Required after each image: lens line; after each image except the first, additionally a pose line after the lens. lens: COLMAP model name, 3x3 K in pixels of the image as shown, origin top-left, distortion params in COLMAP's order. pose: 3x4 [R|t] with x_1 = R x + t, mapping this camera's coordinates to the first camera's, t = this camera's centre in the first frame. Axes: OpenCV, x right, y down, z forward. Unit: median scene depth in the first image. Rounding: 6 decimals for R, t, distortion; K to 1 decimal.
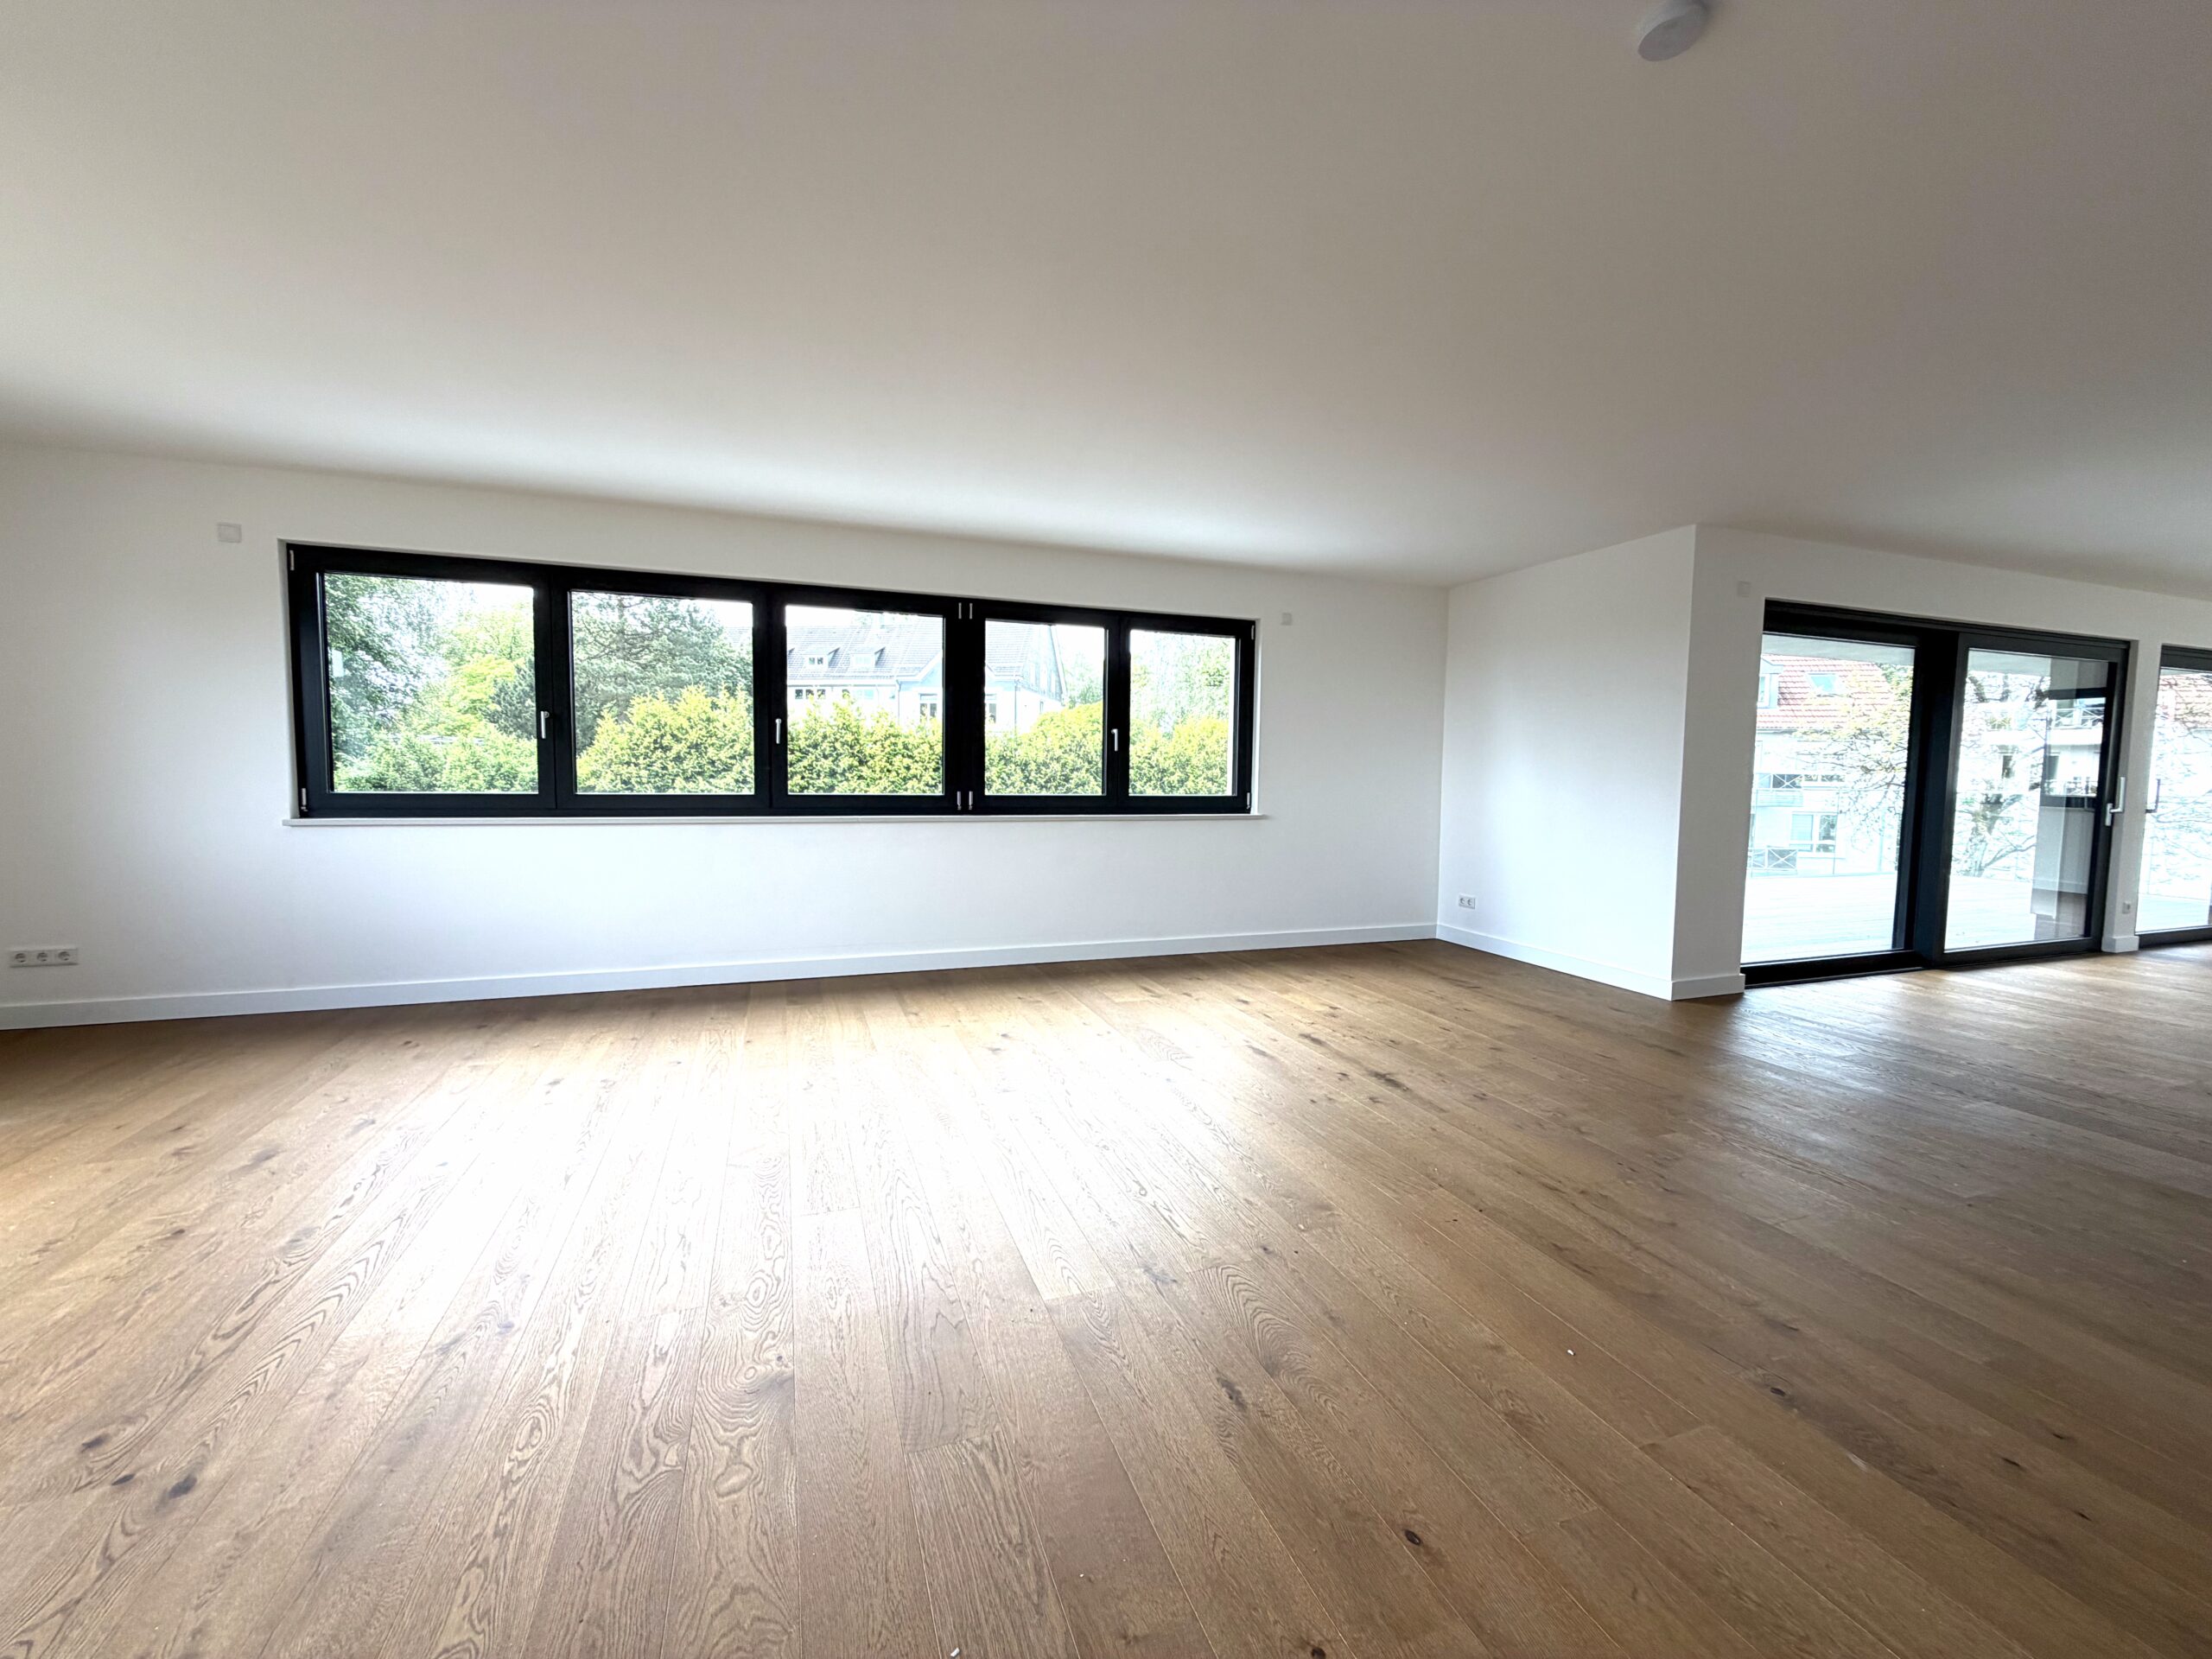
lens RADIAL K [[880.6, 0, 1099.7], [0, 880.6, 826.9], [0, 0, 1]] dist [0.000185, 0.000200]
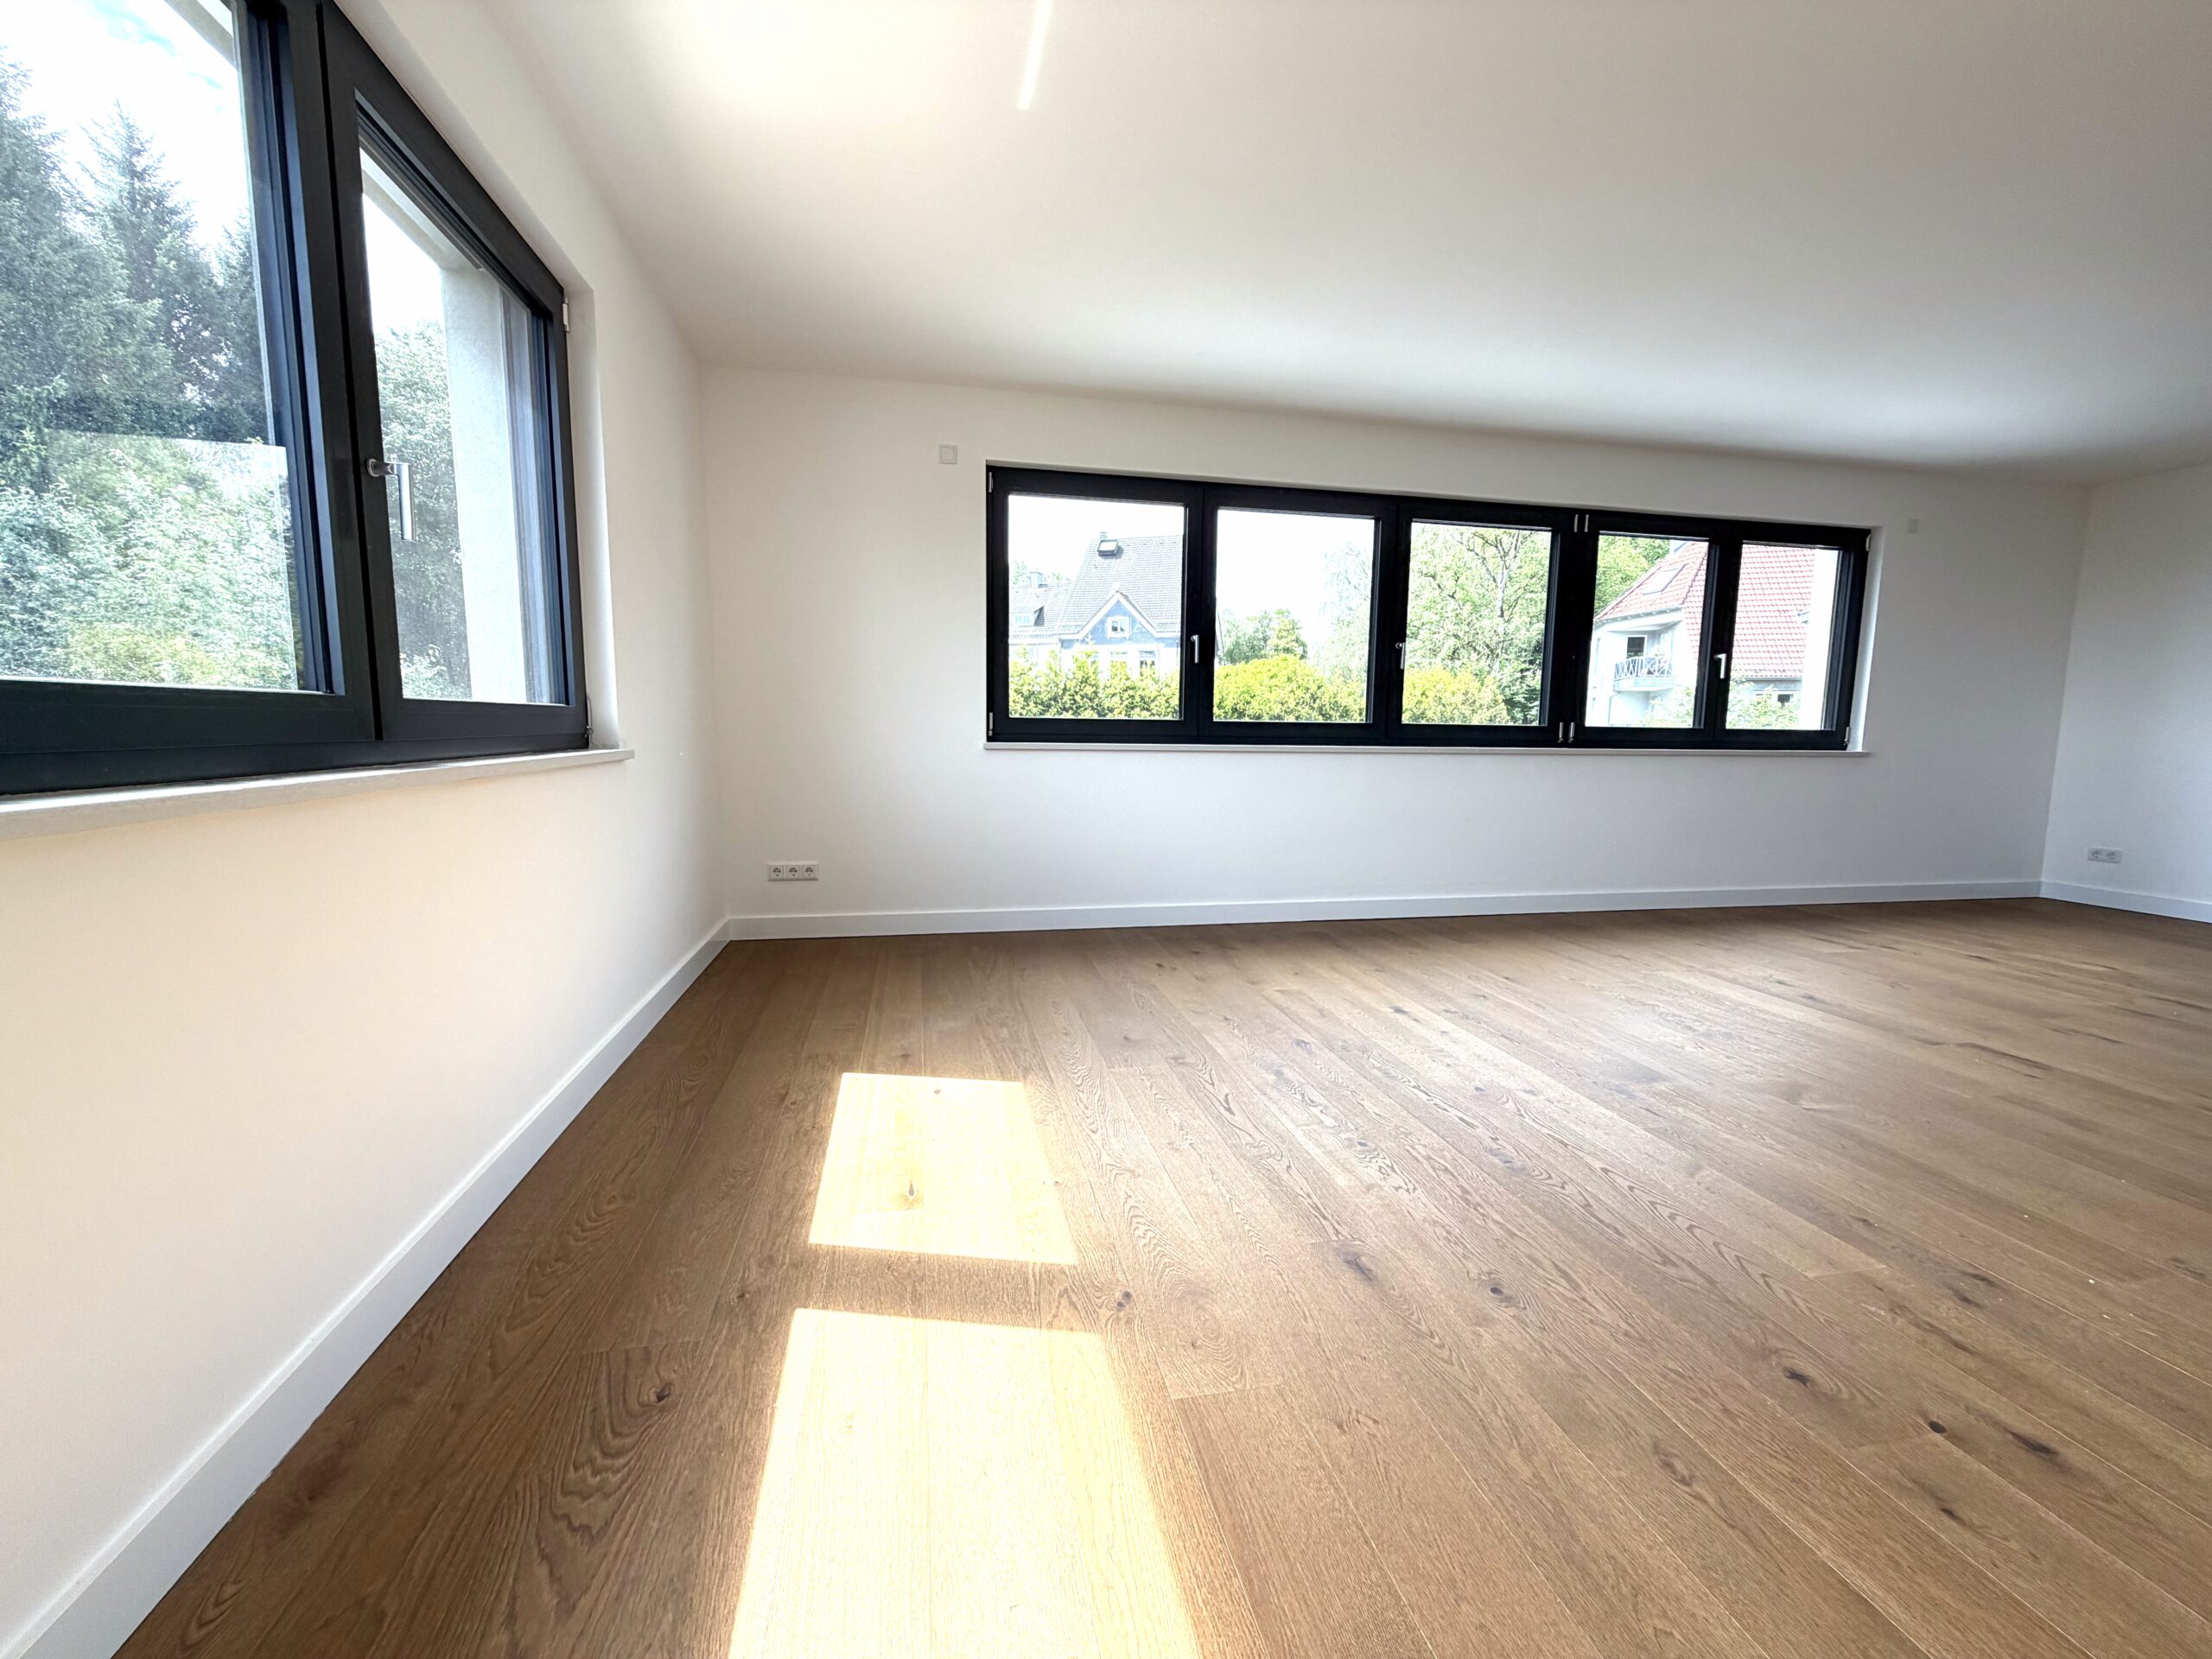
lens RADIAL K [[880.6, 0, 1099.7], [0, 880.6, 826.9], [0, 0, 1]] dist [0.000185, 0.000200]
pose [[0.989853, 0.015207, -0.141280, -0.592680], [-0.008852, 0.998925, 0.045499, 0.037105], [0.141820, -0.043787, 0.988924, 0.013939]]
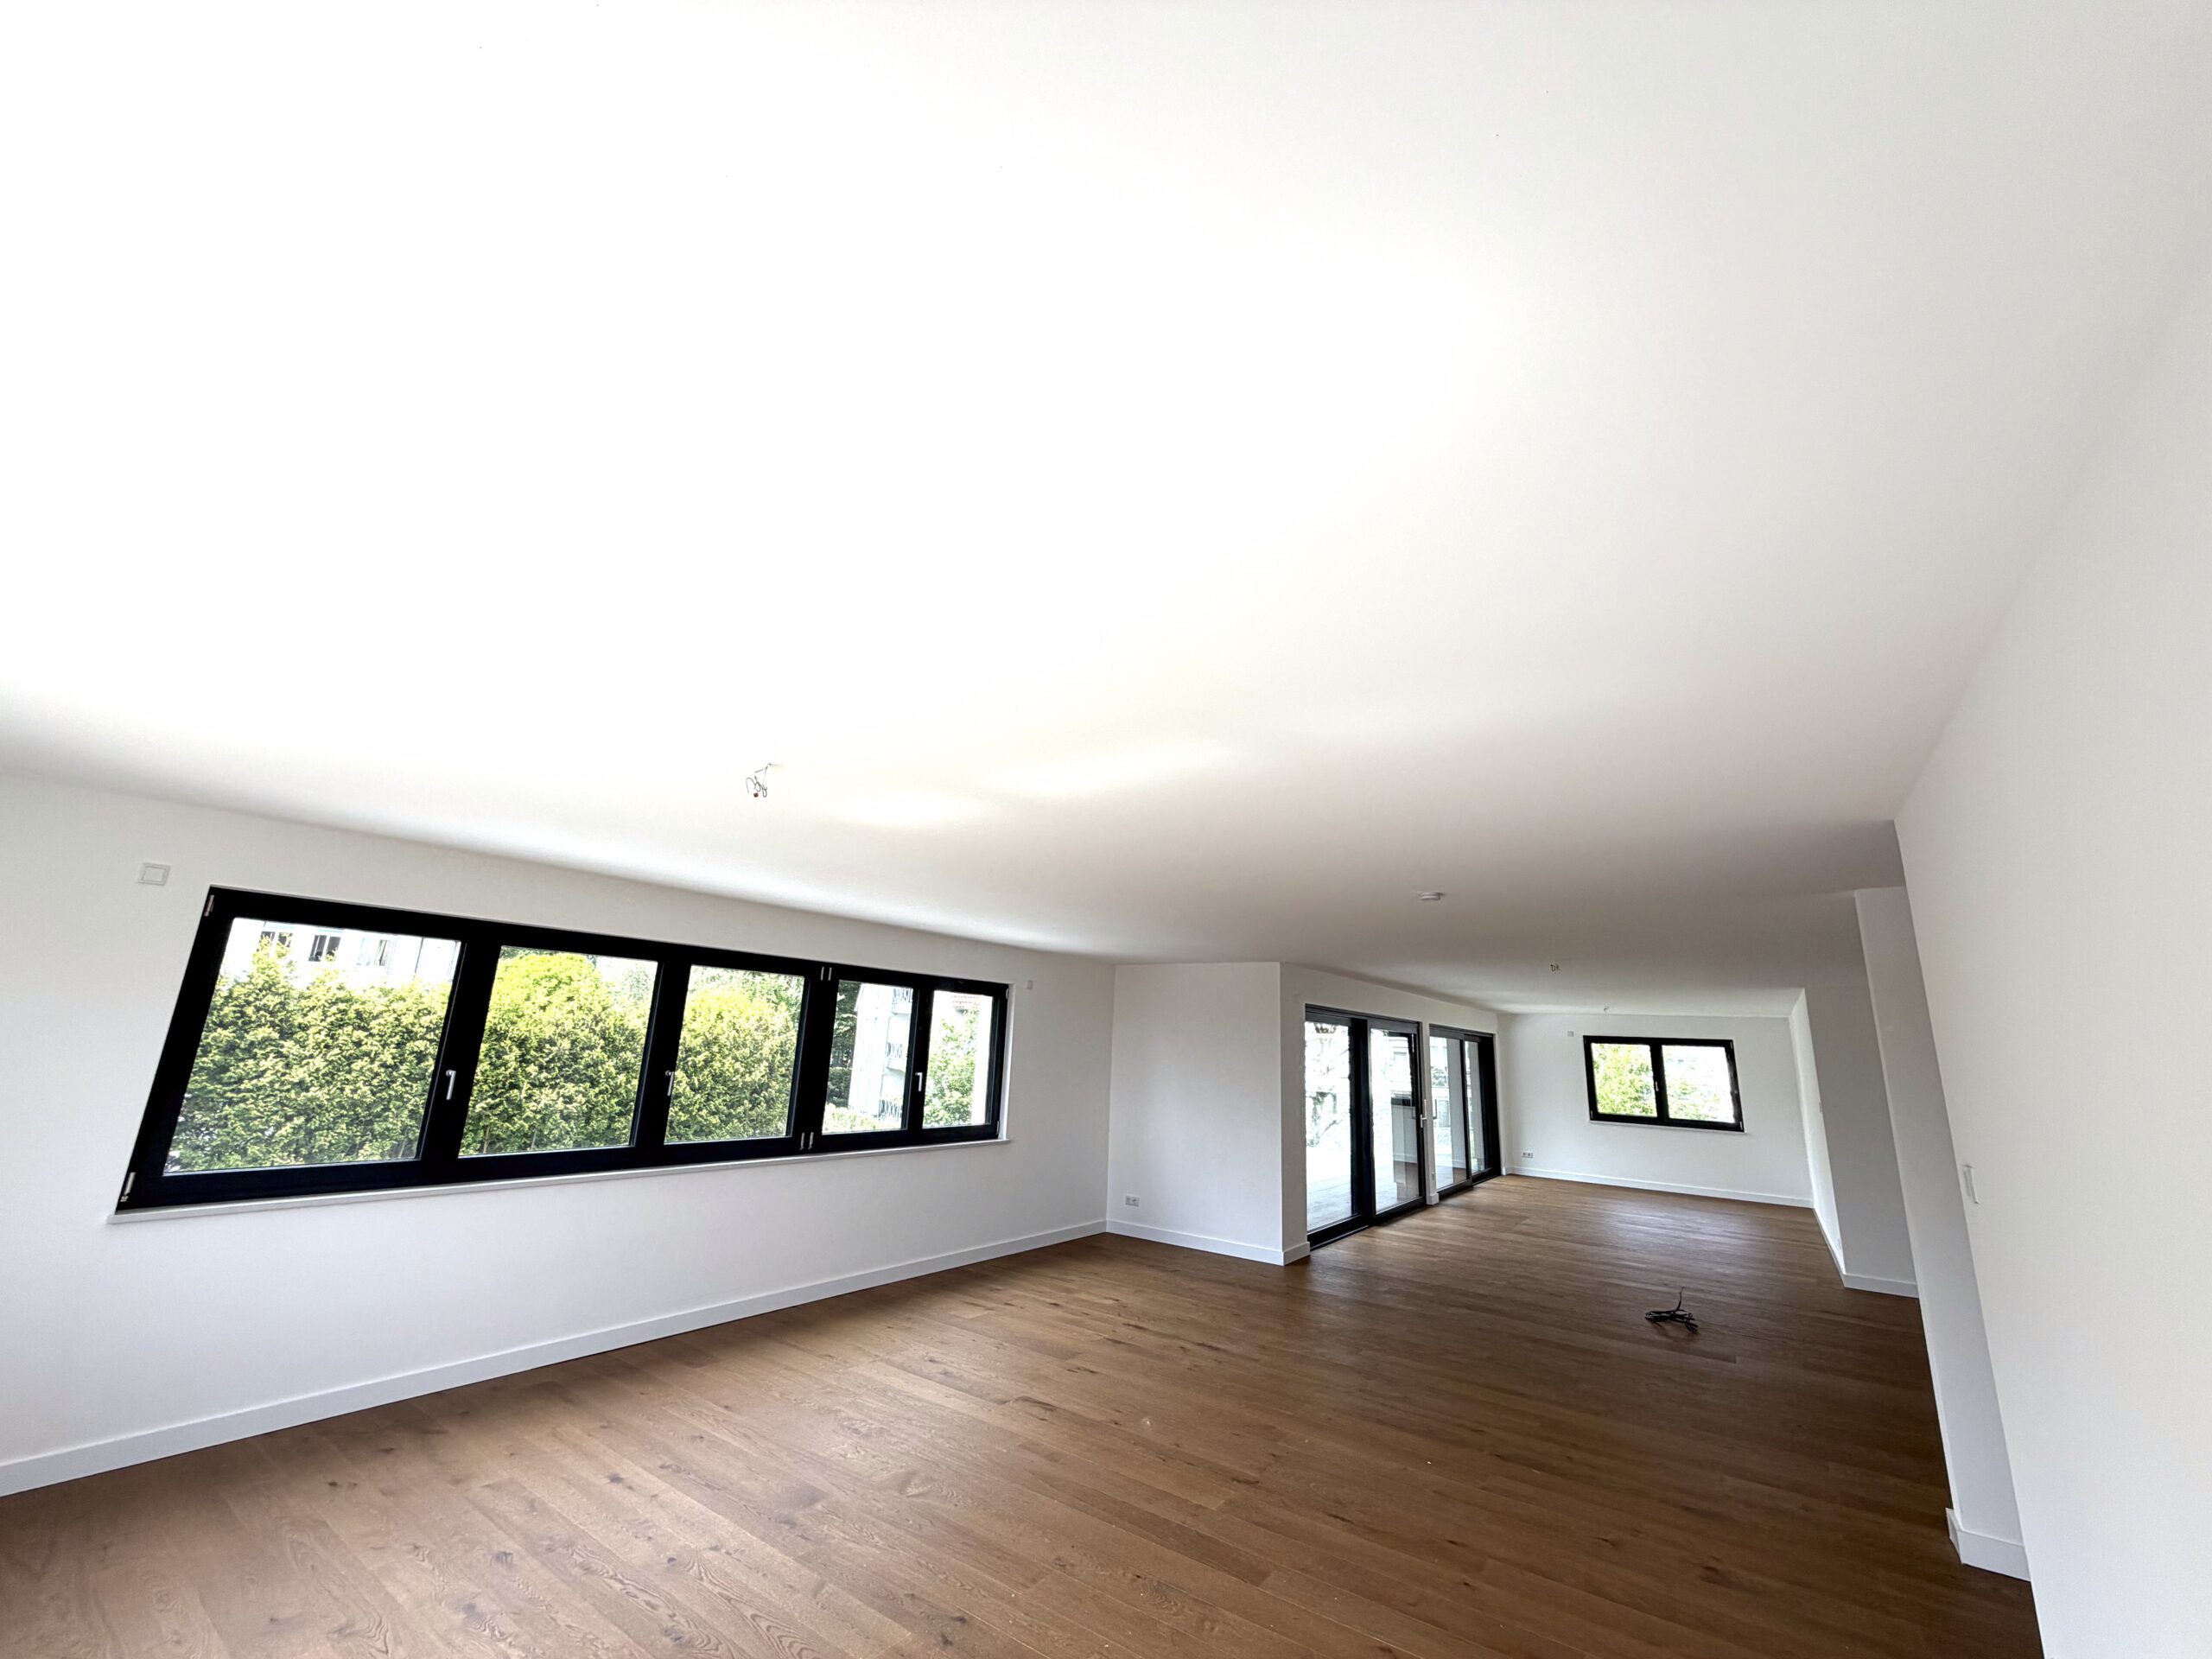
lens RADIAL K [[880.6, 0, 1099.7], [0, 880.6, 826.9], [0, 0, 1]] dist [0.000185, 0.000200]
pose [[0.823557, 0.158196, 0.544728, -0.612329], [0.005501, 0.958051, -0.286546, -0.105511], [-0.567208, 0.238983, 0.788139, -0.234332]]
